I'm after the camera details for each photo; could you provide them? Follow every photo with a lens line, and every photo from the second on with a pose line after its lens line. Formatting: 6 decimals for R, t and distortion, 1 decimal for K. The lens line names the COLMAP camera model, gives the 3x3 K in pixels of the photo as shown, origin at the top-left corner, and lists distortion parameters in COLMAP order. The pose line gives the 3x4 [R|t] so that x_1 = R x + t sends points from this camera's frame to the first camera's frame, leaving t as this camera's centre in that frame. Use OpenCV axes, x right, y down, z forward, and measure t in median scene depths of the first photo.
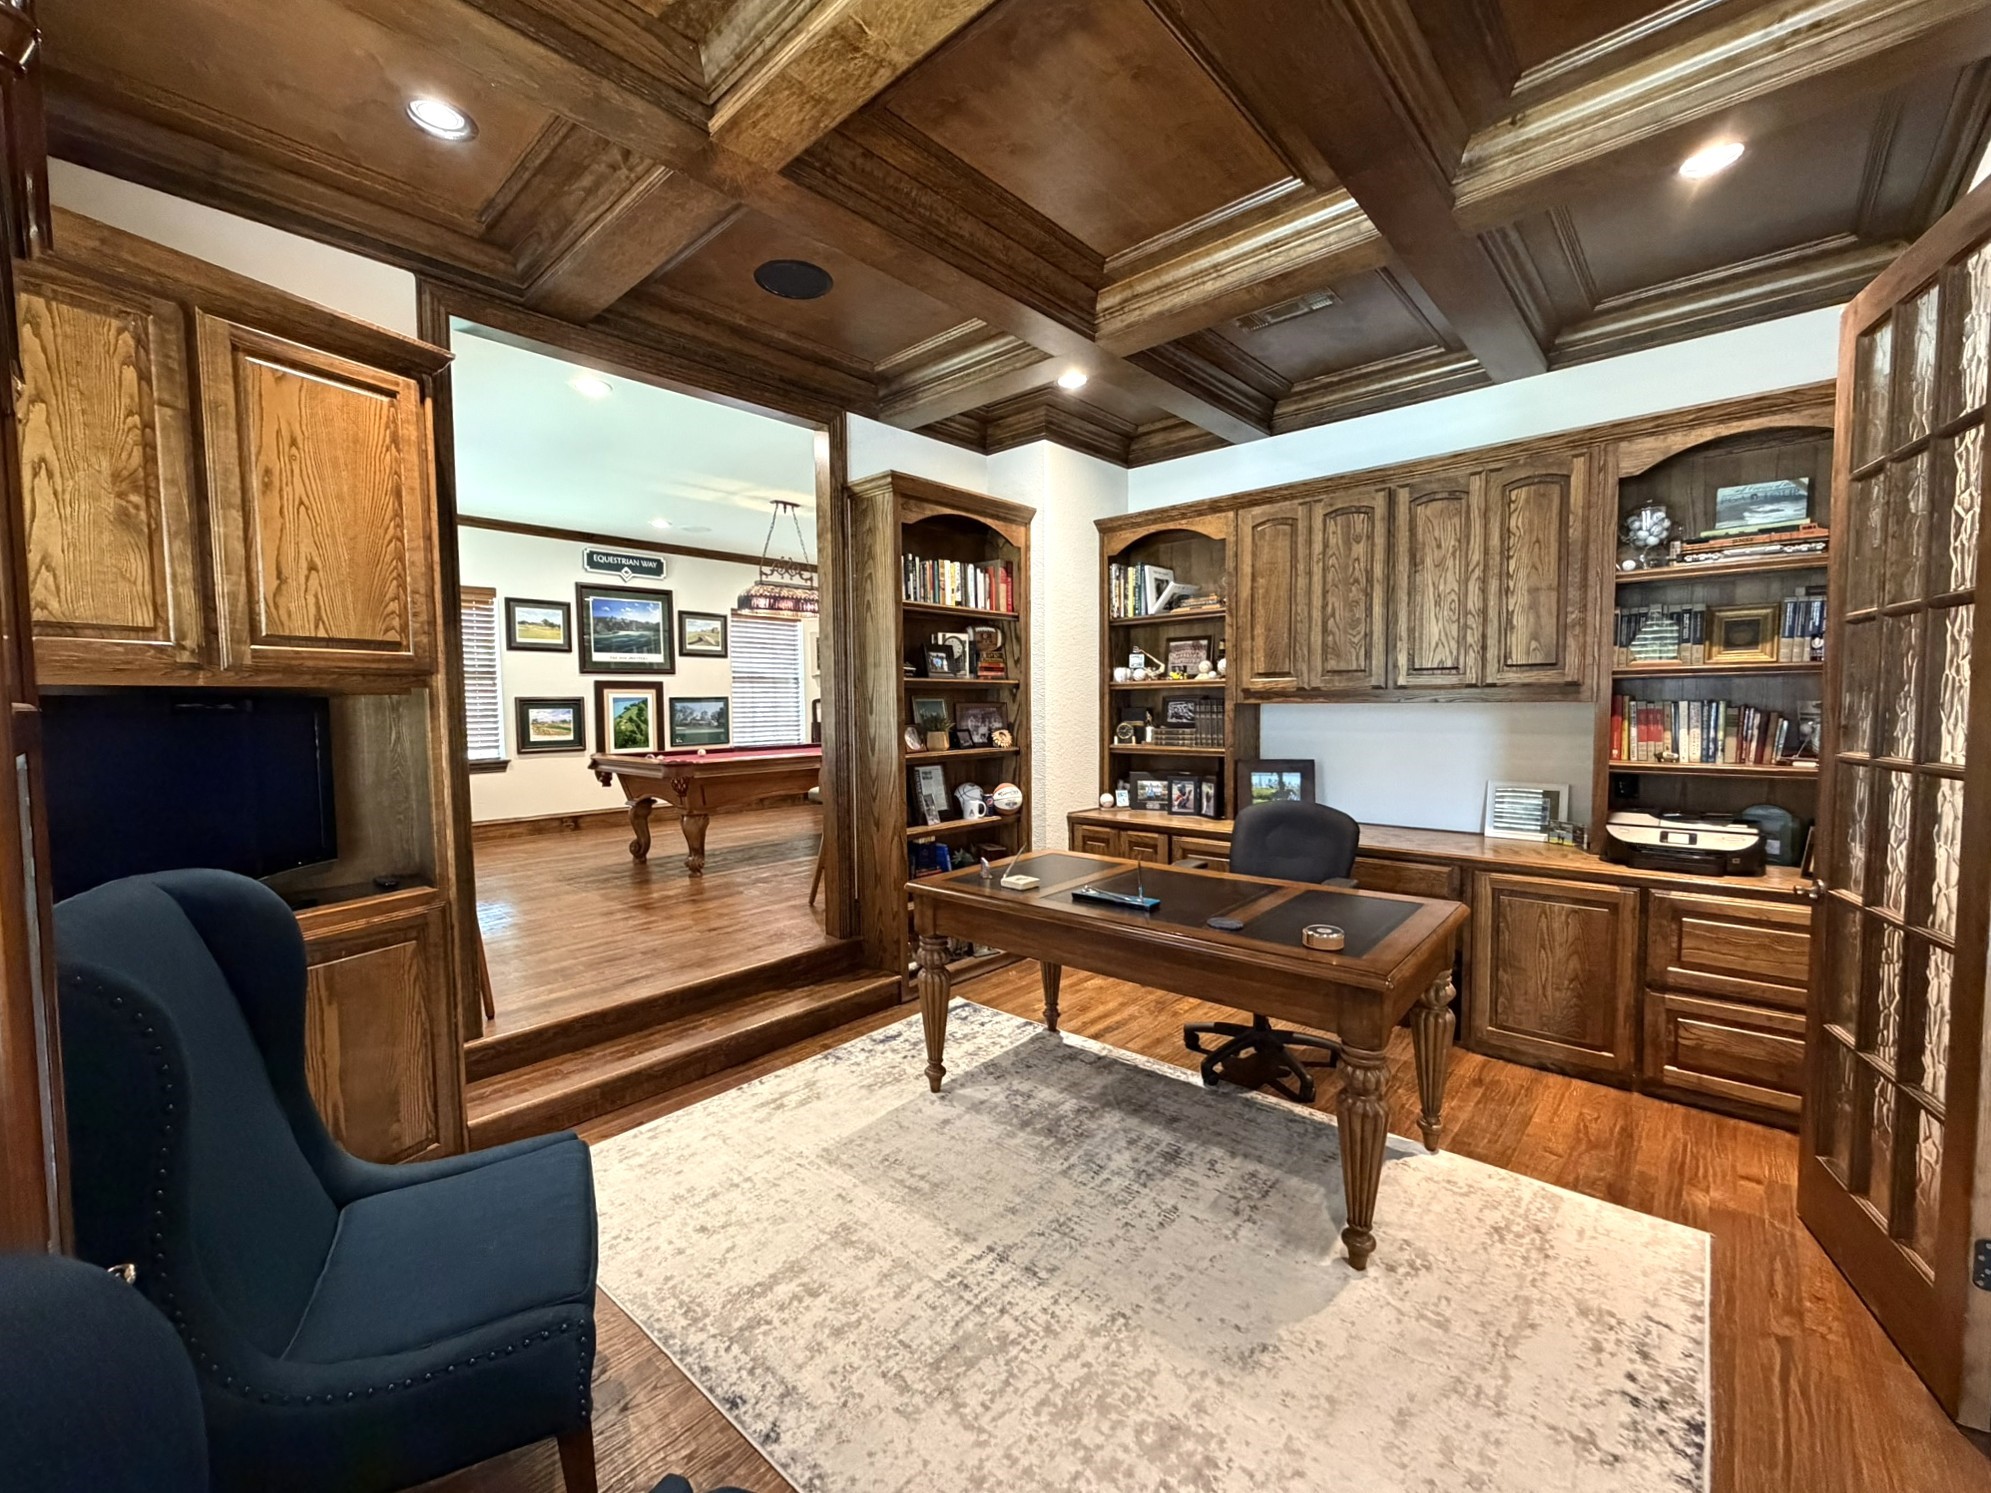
lens RADIAL K [[802.8, 0, 994.7], [0, 802.8, 744.9], [0, 0, 1]] dist [0.000318, -0.000012]
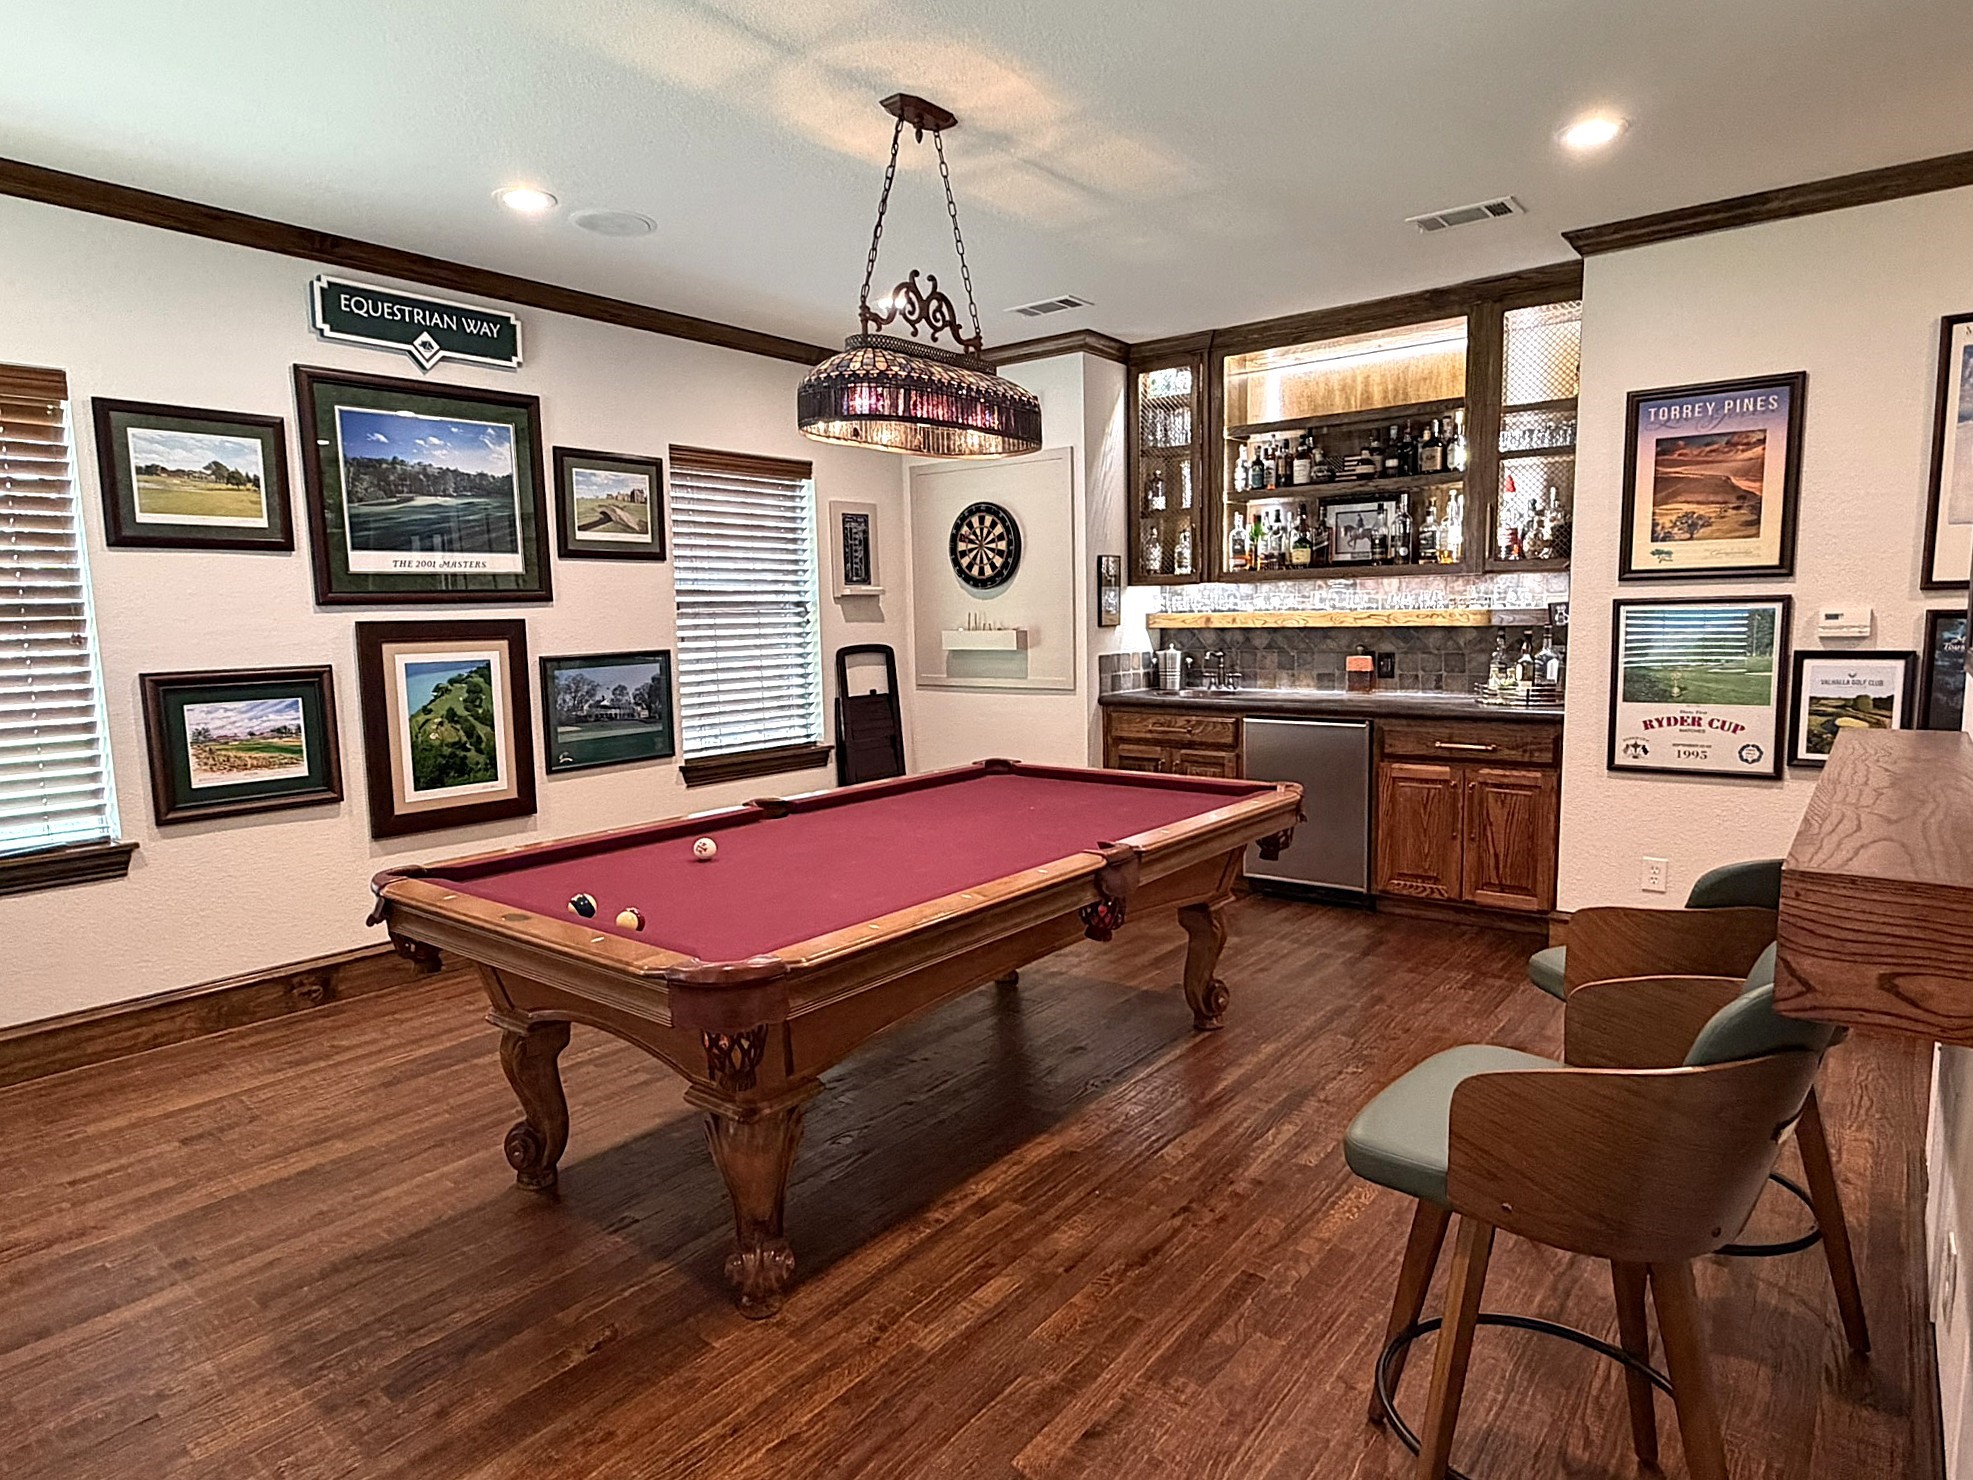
lens RADIAL K [[1118.2, 0, 989.4], [0, 1118.2, 740.7], [0, 0, 1]] dist [-0.004216, 0.001086]
pose [[0.997528, -0.017424, 0.068079, -0.223530], [0.013297, 0.998073, 0.060603, -0.050508], [-0.069004, -0.059548, 0.995838, 0.422785]]
